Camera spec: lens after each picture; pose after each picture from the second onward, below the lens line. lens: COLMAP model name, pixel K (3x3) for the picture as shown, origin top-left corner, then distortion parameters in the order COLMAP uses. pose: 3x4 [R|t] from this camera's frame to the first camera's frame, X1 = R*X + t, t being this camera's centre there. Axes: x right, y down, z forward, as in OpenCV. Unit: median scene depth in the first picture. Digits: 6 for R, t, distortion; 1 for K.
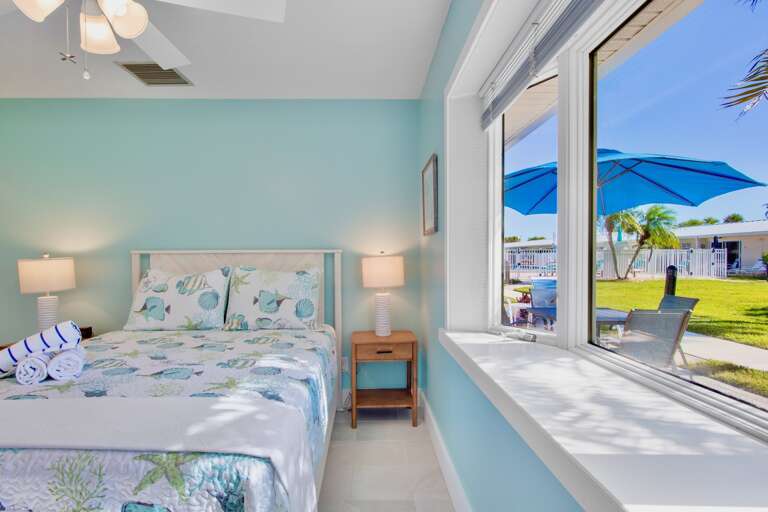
lens RADIAL K [[377.3, 0, 382.9], [0, 377.3, 263.8], [0, 0, 1]] dist [-0.006069, 0.001498]
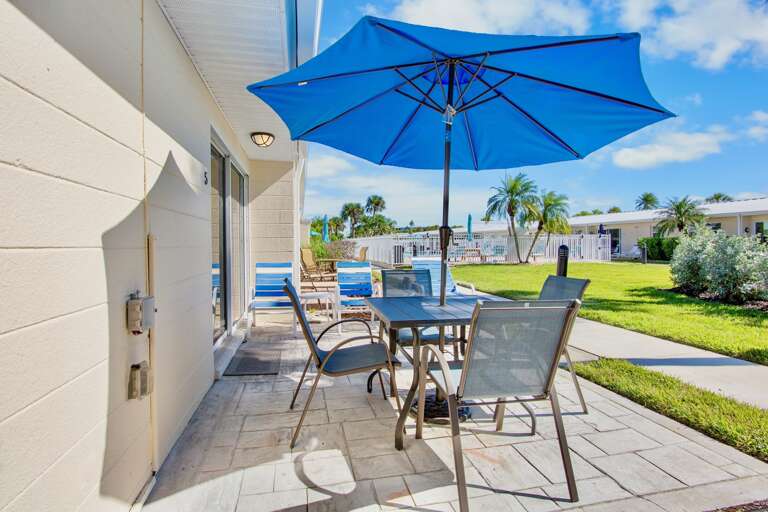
lens RADIAL K [[377.3, 0, 382.5], [0, 377.3, 248.9], [0, 0, 1]] dist [-0.006069, 0.001498]
pose [[0.980297, -0.002825, 0.197508, 0.143152], [0.004038, 0.999975, -0.005742, 0.016763], [-0.197487, 0.006426, 0.980285, 0.171542]]
